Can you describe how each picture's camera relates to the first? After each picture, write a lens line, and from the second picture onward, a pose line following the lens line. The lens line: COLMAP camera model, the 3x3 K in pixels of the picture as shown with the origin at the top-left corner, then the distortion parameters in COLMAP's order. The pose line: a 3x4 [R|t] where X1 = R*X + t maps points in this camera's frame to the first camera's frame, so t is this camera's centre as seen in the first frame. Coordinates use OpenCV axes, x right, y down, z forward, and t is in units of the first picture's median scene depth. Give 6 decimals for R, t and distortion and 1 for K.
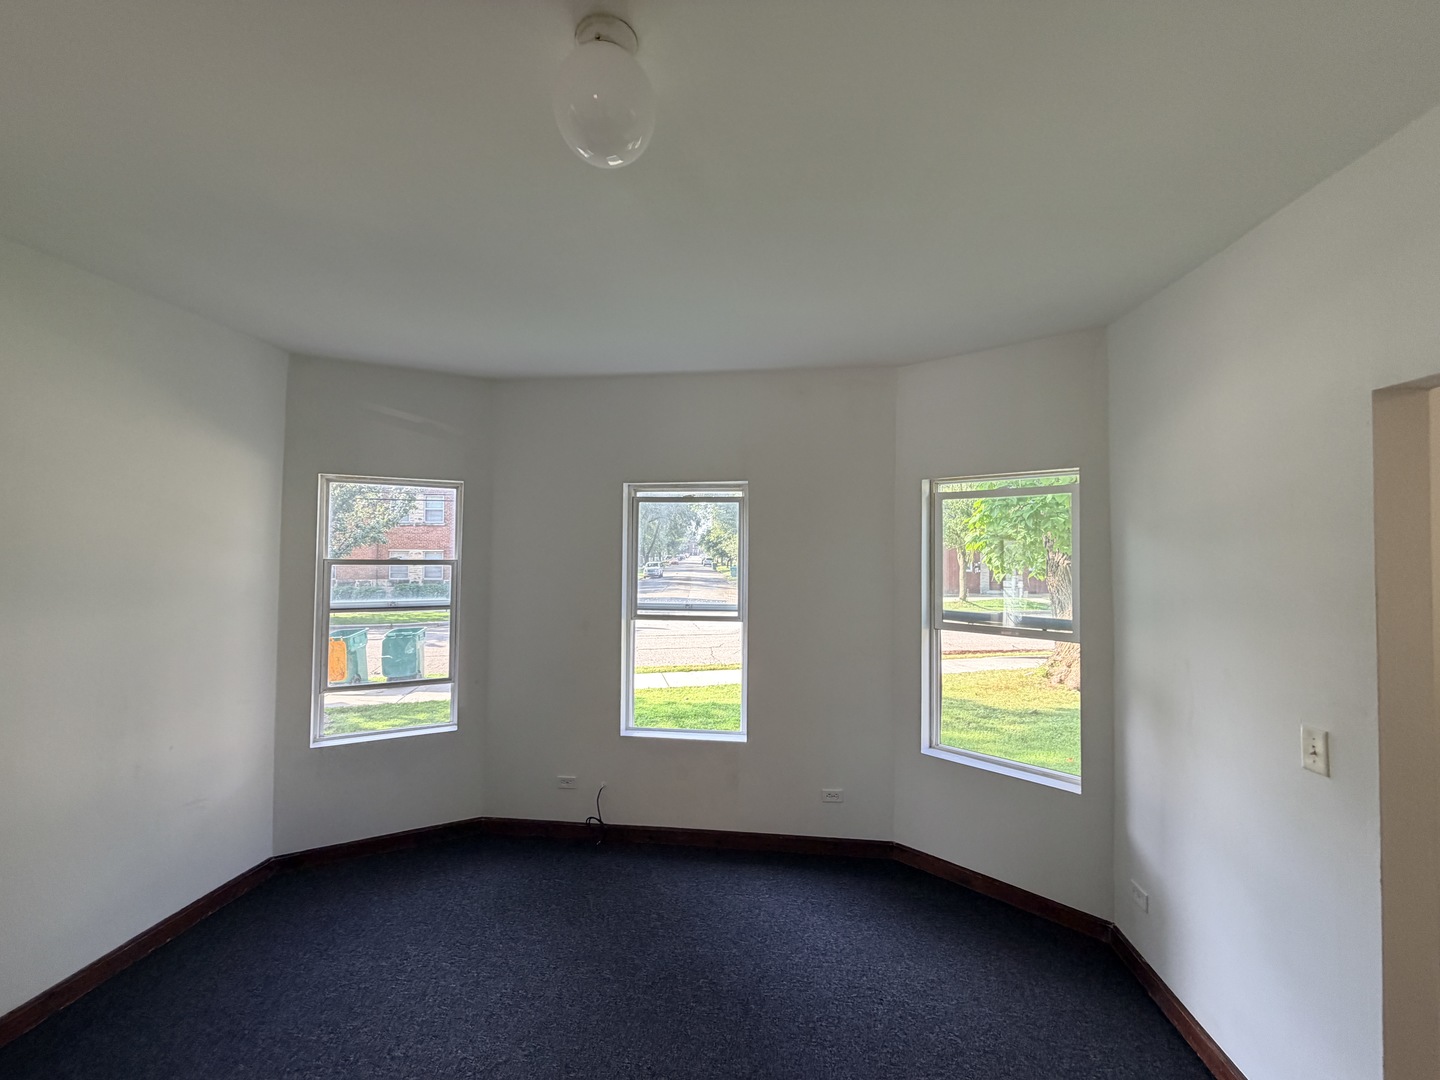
lens RADIAL K [[578.3, 0, 716.1], [0, 578.3, 540.1], [0, 0, 1]] dist [0.002801, 0.000345]
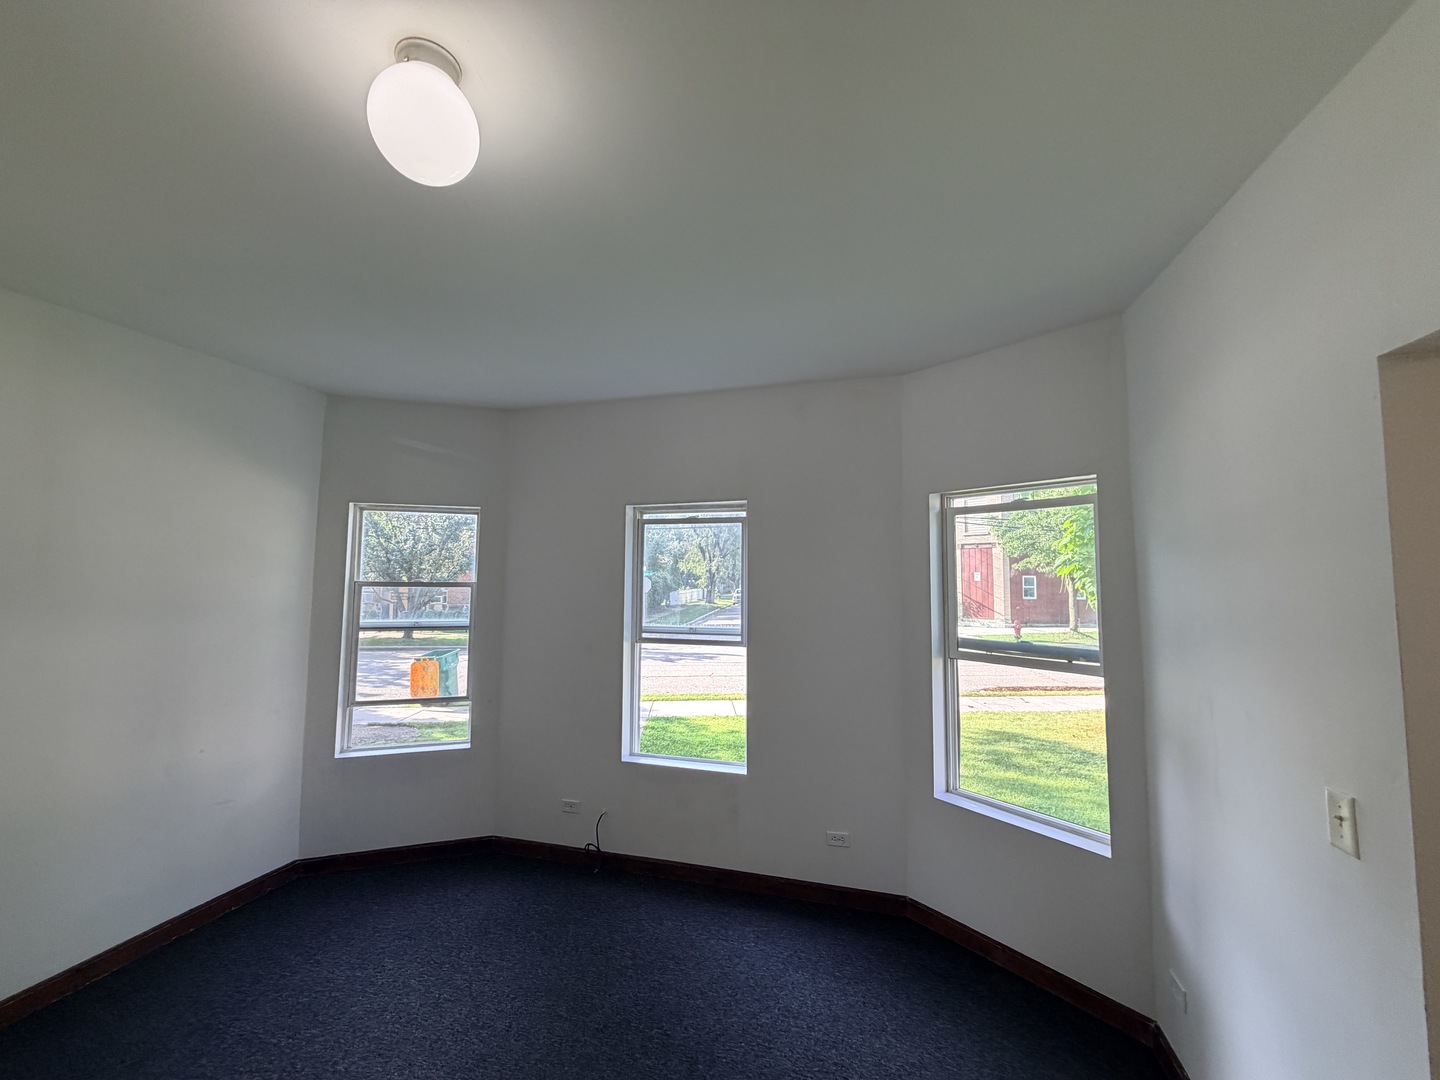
lens RADIAL K [[578.3, 0, 721.0], [0, 578.3, 541.0], [0, 0, 1]] dist [0.002801, 0.000345]
pose [[0.986495, -0.011687, -0.163376, 0.189137], [0.004263, 0.998945, -0.045716, 0.011309], [0.163738, 0.044402, 0.985504, 0.047186]]
